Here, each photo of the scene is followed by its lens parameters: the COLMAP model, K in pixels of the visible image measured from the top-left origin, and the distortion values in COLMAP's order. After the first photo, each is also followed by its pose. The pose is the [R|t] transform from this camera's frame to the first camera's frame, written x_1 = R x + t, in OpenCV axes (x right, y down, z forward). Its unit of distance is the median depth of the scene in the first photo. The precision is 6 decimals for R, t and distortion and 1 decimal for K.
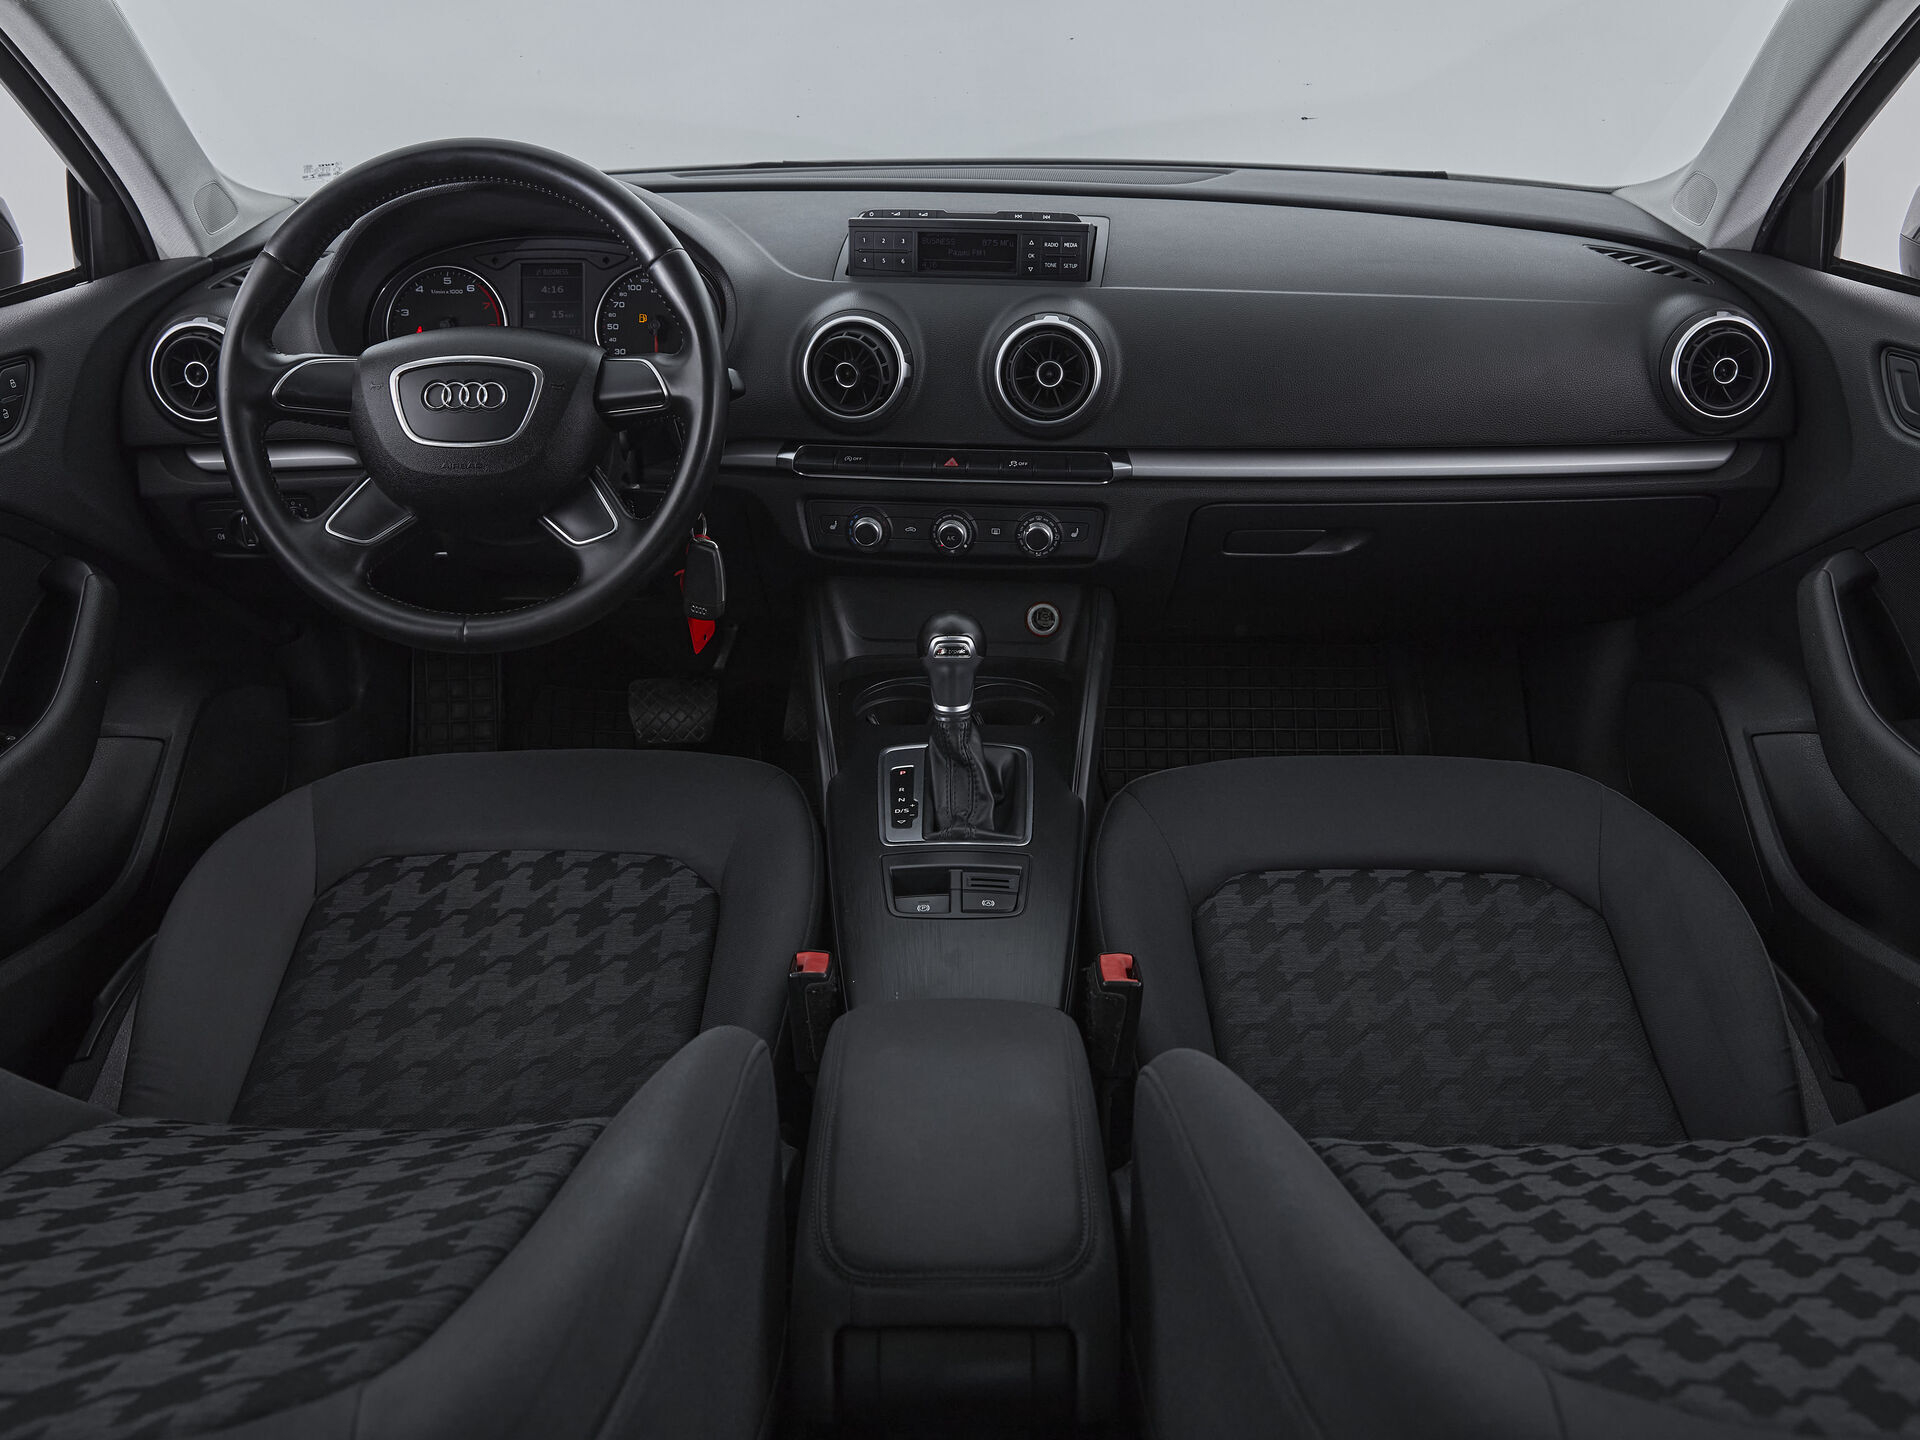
lens RADIAL K [[1542.1, 0, 961.5], [0, 1542.1, 723.6], [0, 0, 1]] dist [-0.066516, 0.019676]
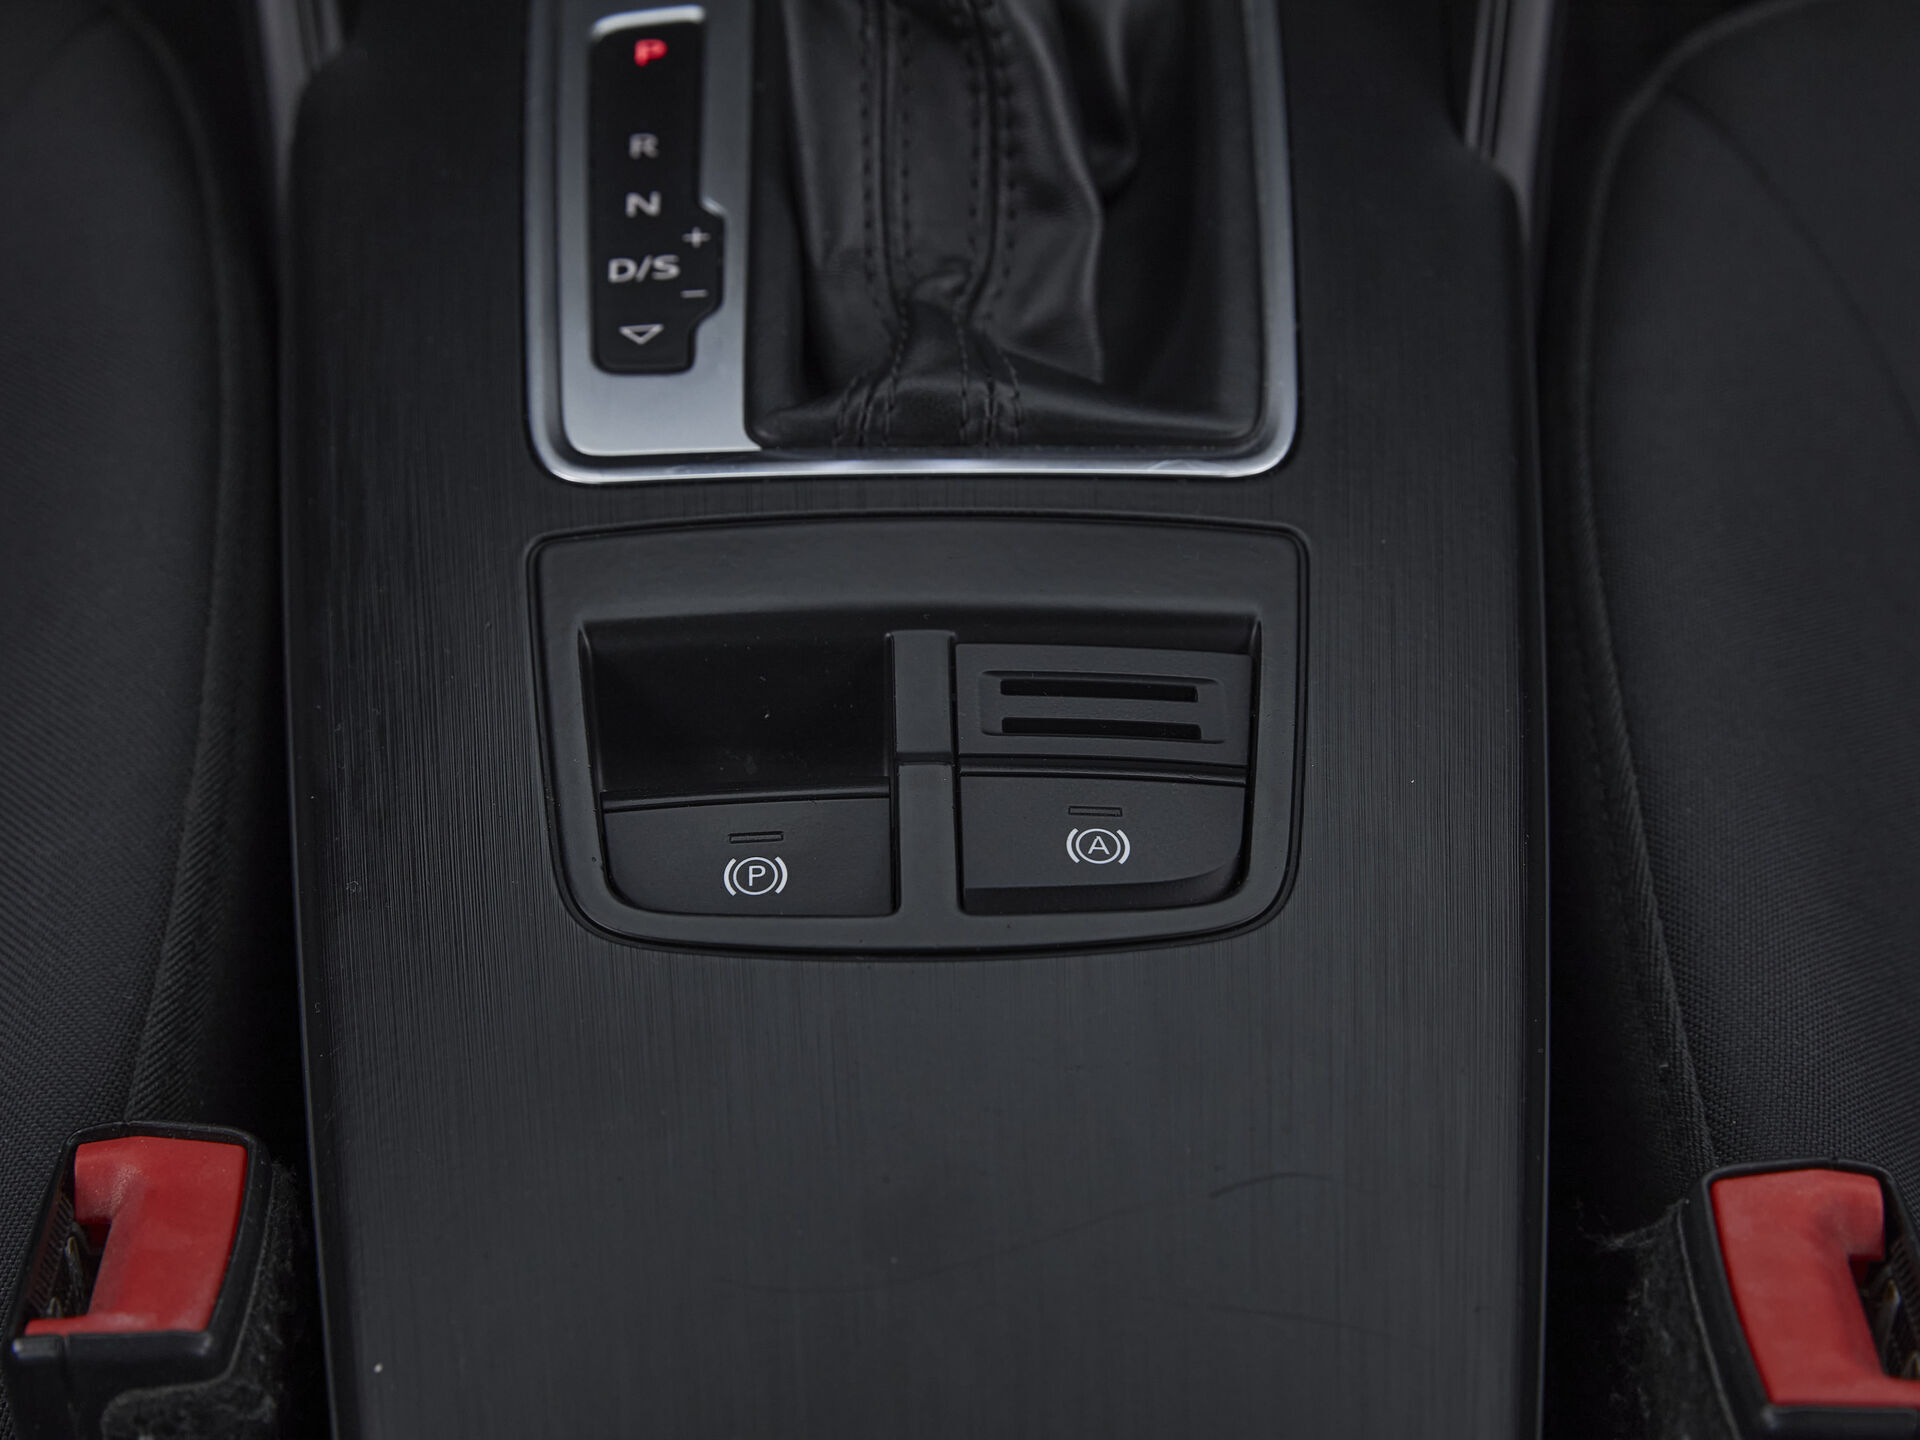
lens RADIAL K [[3647.8, 0, 963.4], [0, 3647.8, 717.1], [0, 0, 1]] dist [-0.019422, 0.000000]
pose [[0.999699, -0.006095, 0.023774, -0.008759], [-0.001250, 0.954769, 0.297345, -0.029386], [-0.024511, -0.297285, 0.954474, 0.533976]]
